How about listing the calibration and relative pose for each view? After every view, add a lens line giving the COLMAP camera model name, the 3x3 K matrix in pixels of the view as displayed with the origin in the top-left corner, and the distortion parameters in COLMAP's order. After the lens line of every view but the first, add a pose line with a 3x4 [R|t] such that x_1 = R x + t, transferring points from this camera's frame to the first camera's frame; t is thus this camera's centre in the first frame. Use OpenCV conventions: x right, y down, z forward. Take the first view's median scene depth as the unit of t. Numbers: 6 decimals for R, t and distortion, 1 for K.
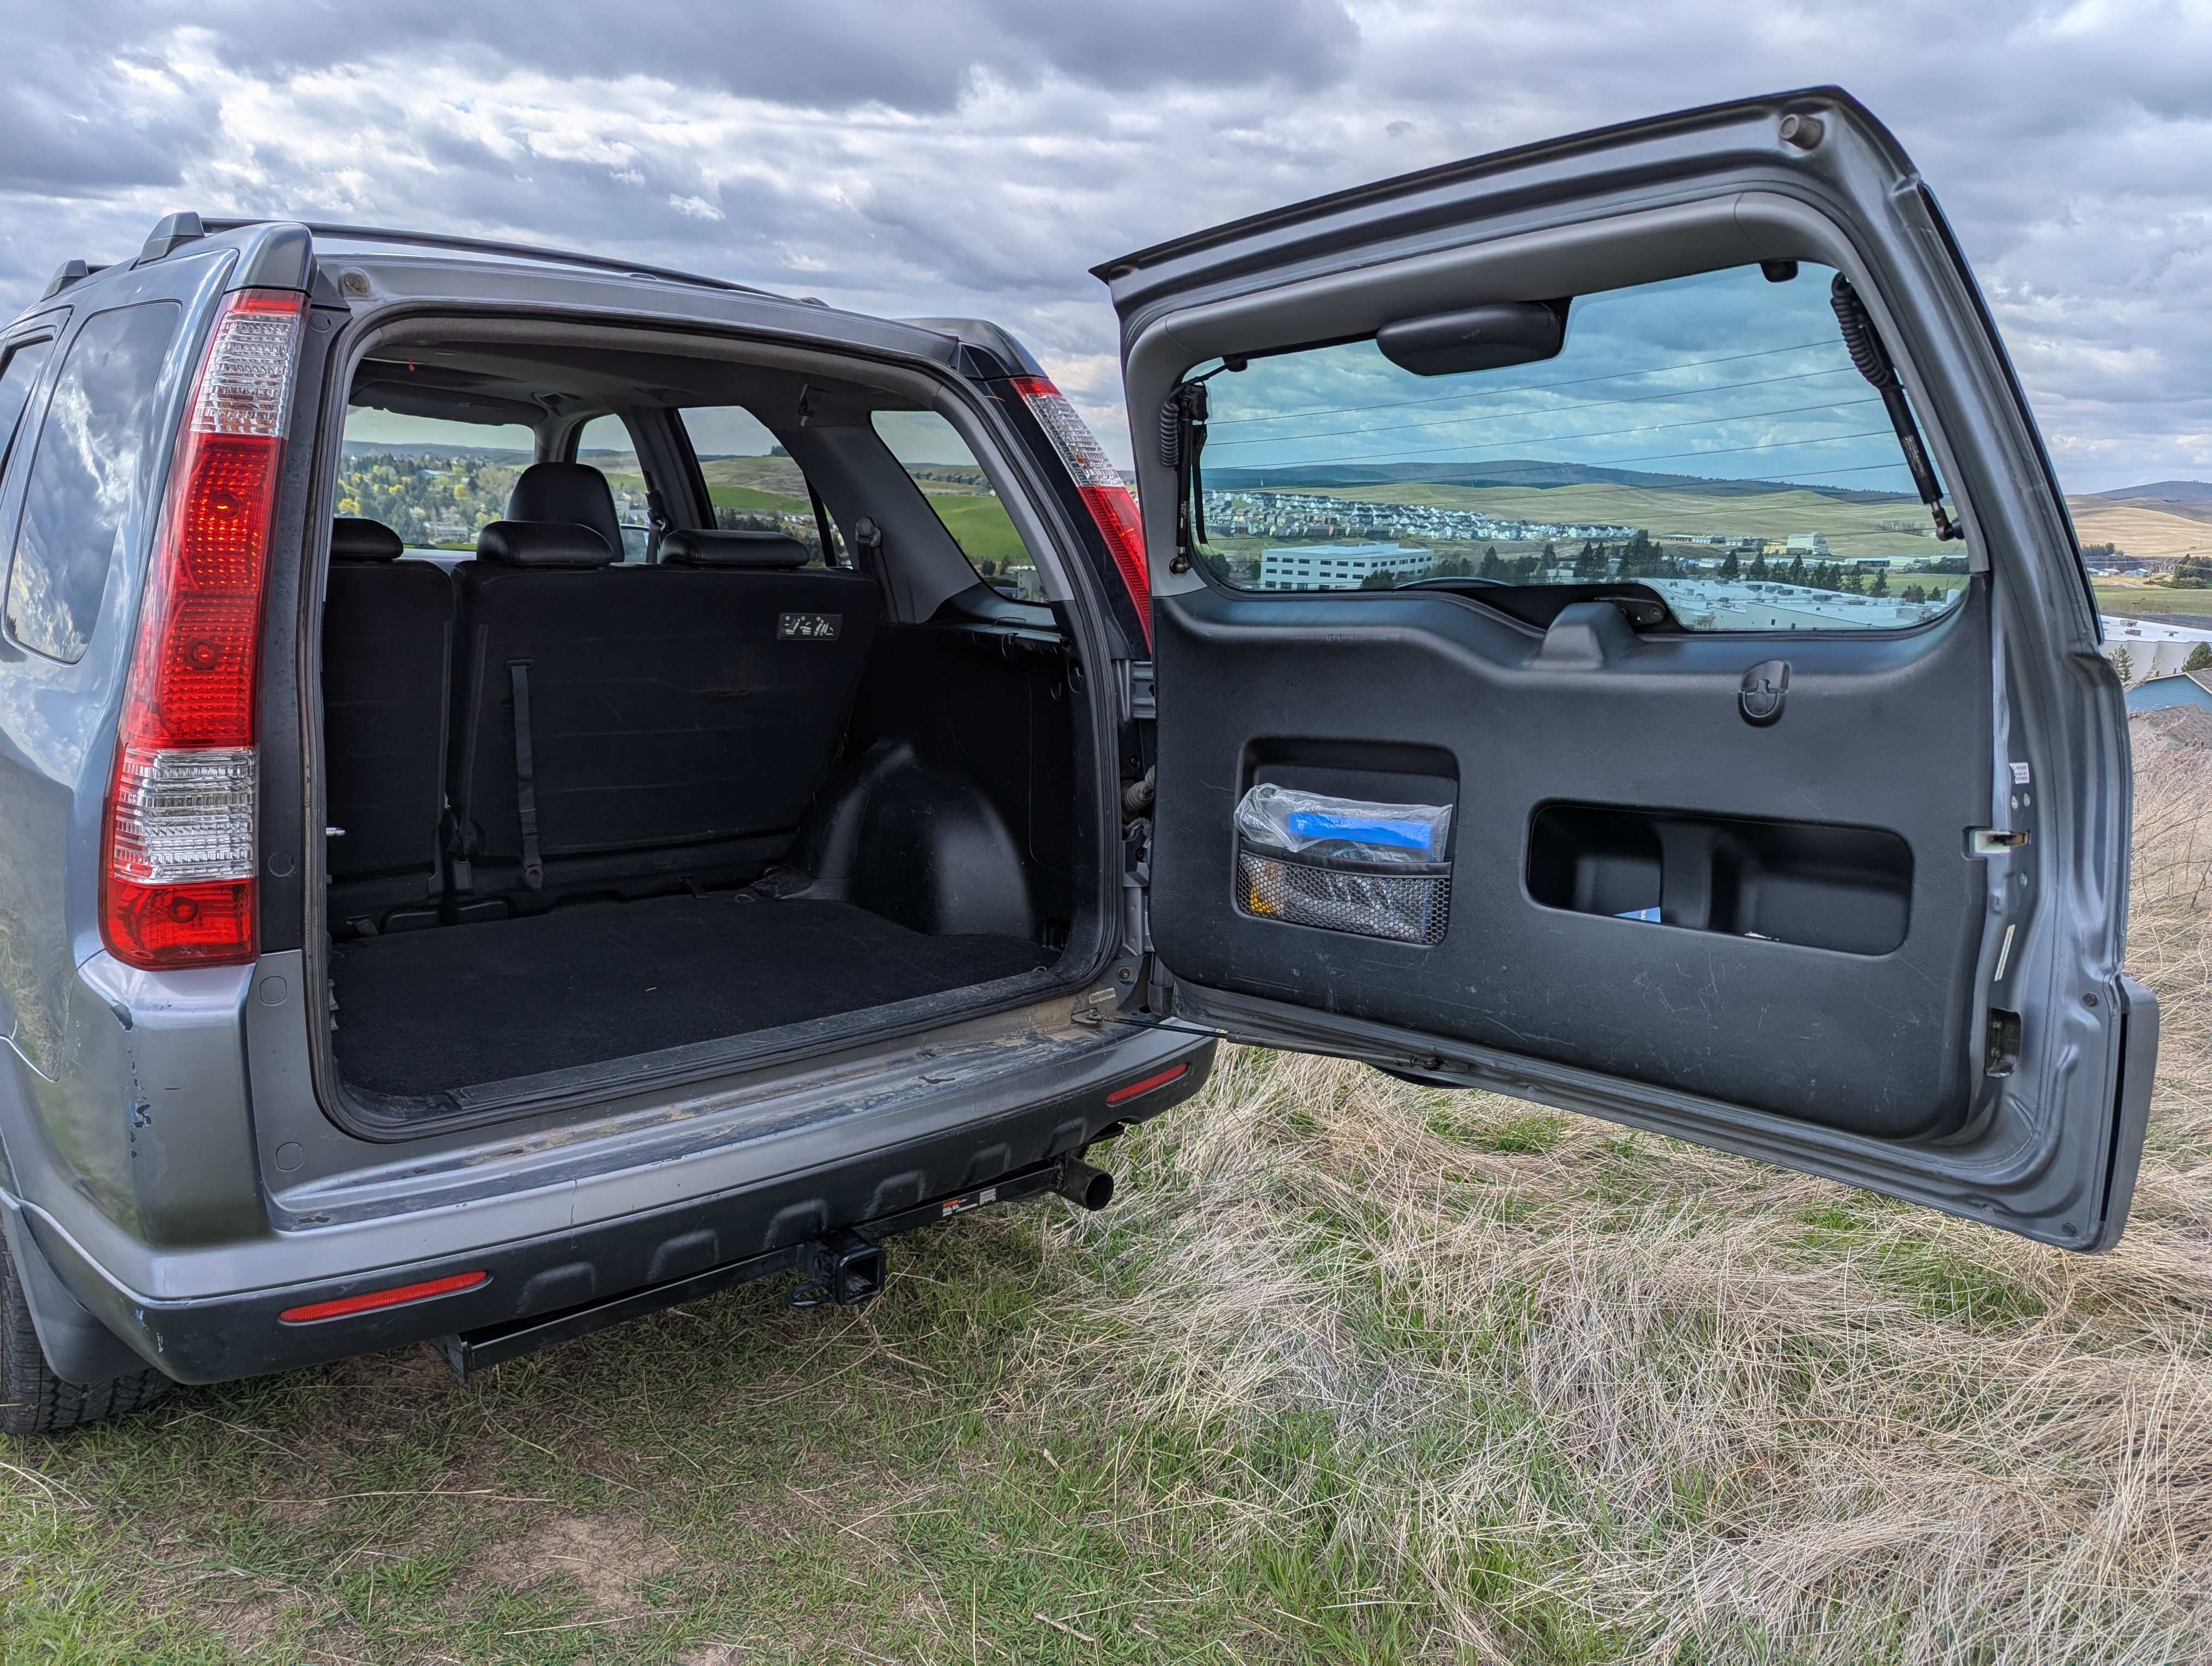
lens RADIAL K [[1572.0, 0, 1106.0], [0, 1572.0, 833.0], [0, 0, 1]] dist [0.049287, -0.049420]
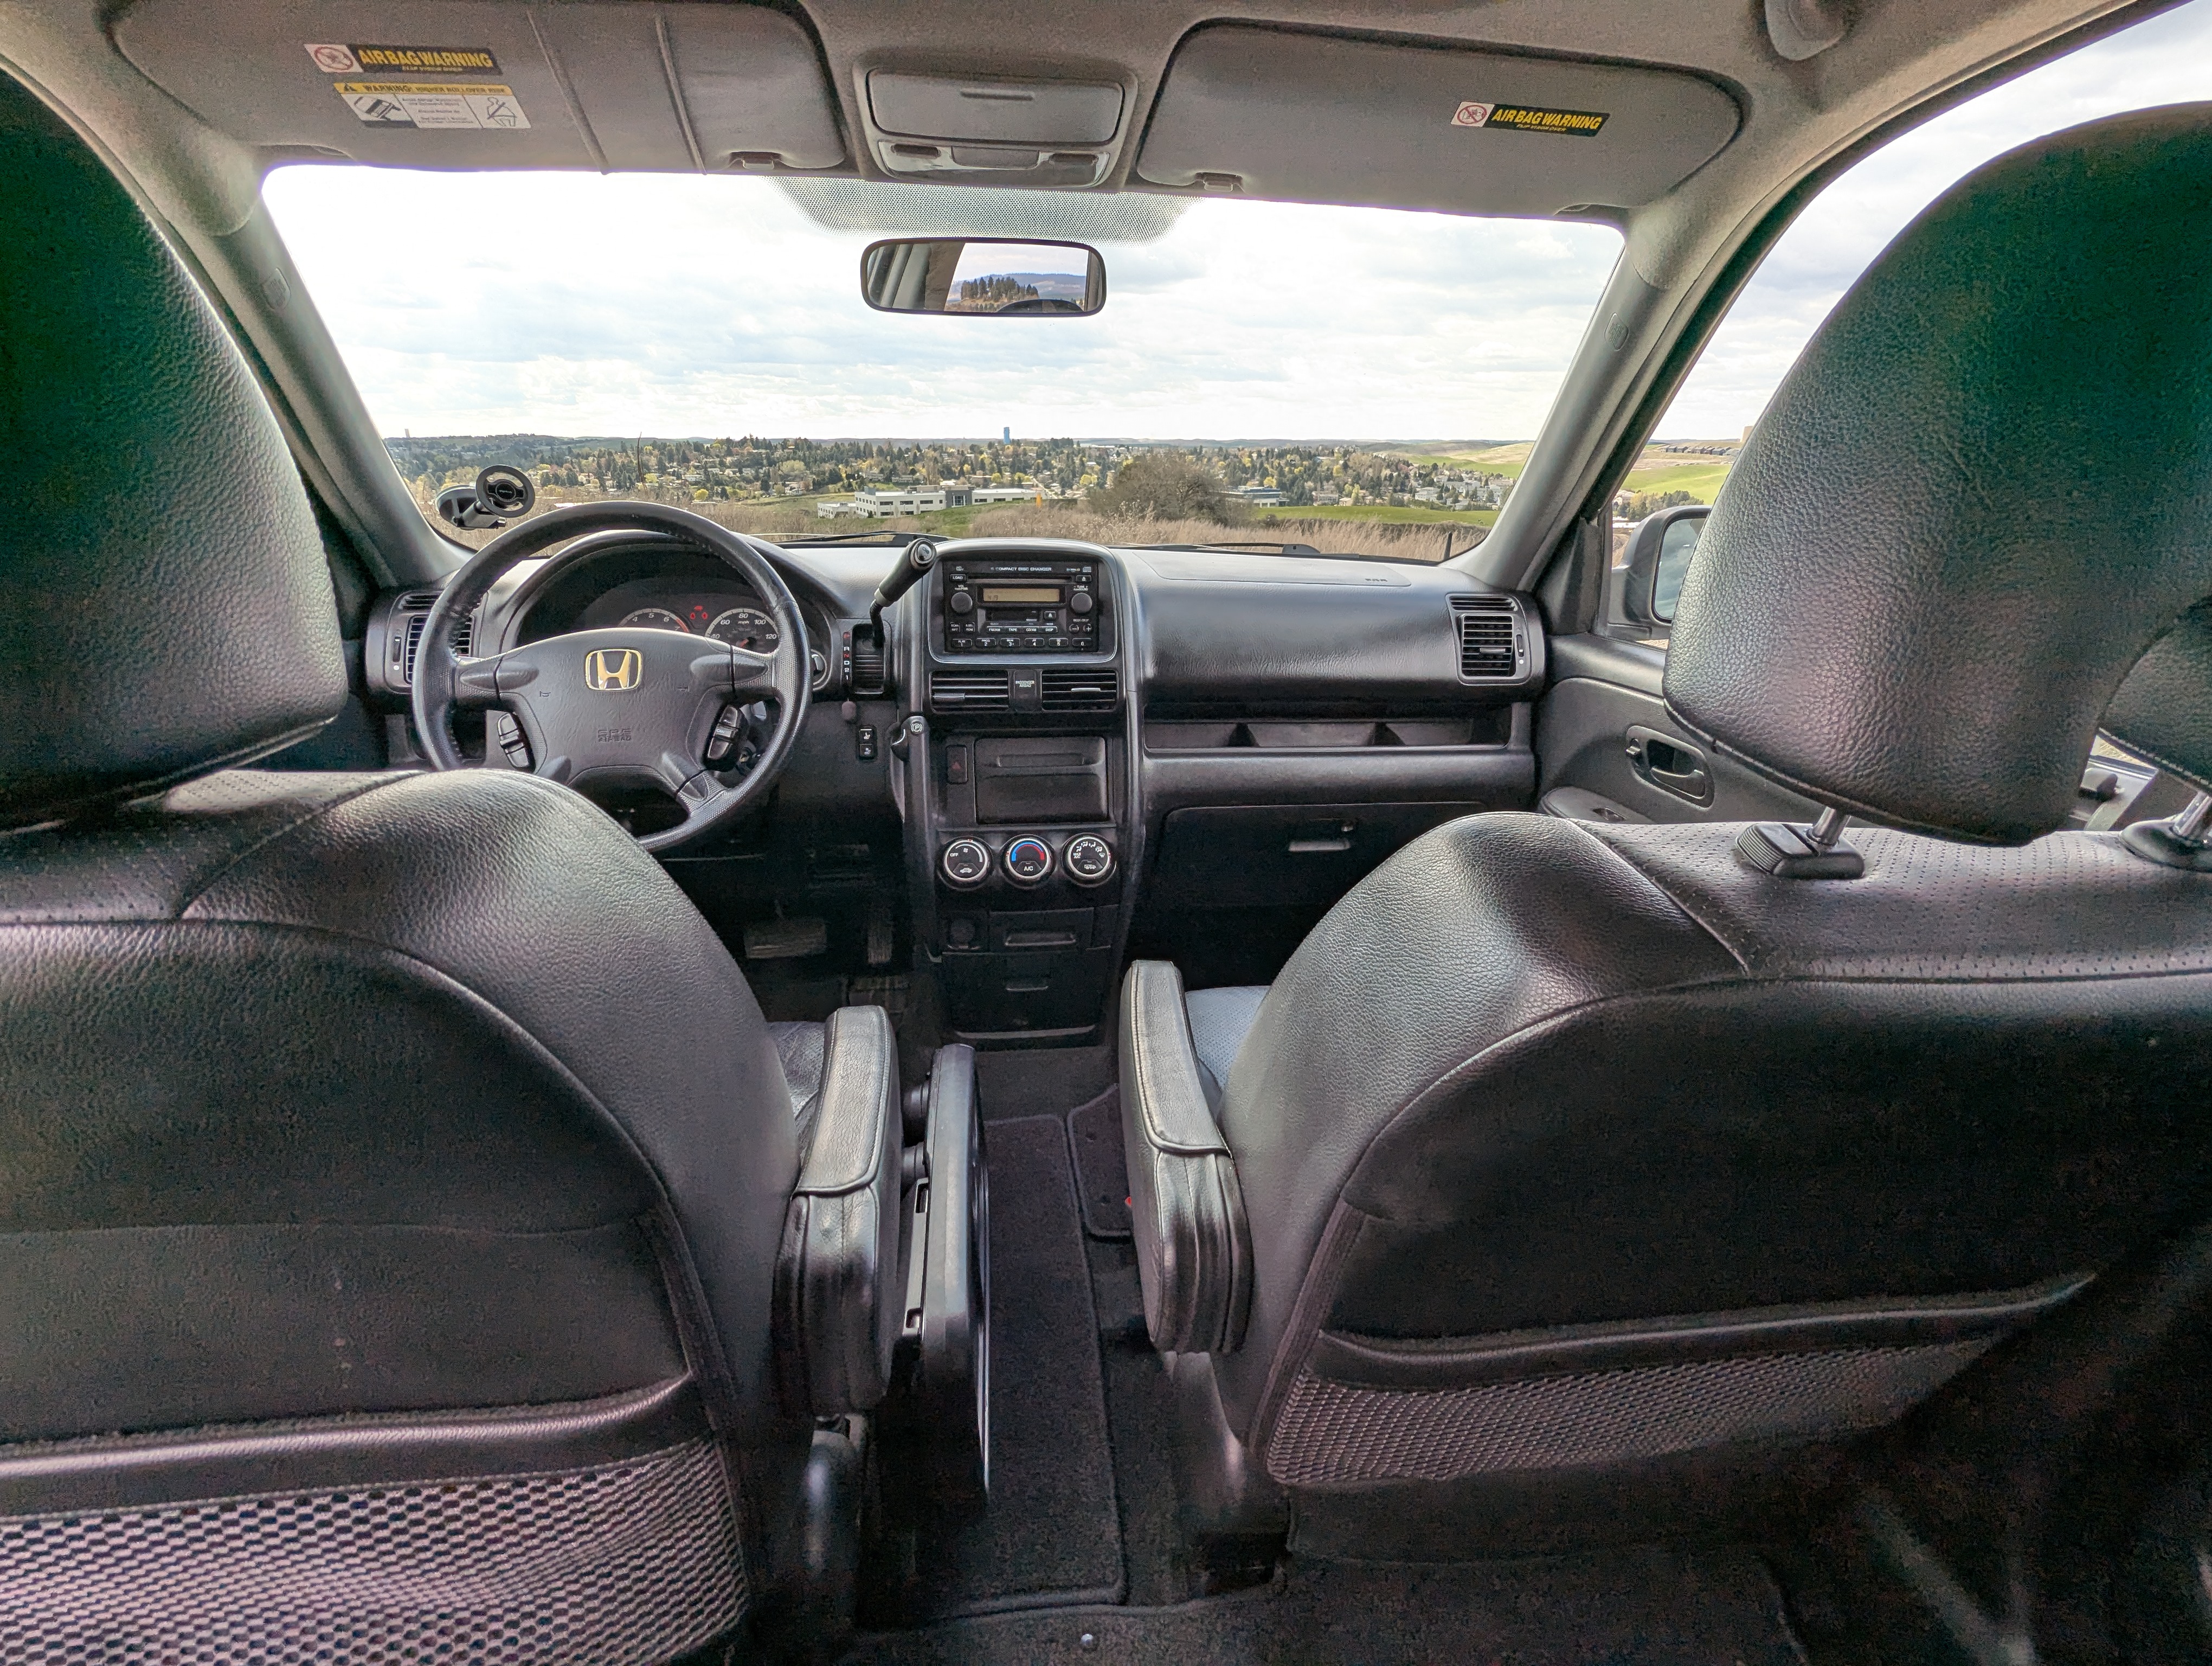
lens RADIAL K [[1039.9, 0, 1119.5], [0, 1039.9, 836.5], [0, 0, 1]] dist [0.003086, -0.000028]
pose [[0.839840, 0.165717, -0.516920, -0.438393], [-0.098777, 0.983018, 0.154658, -0.208906], [0.533771, -0.078828, 0.841947, 1.028327]]
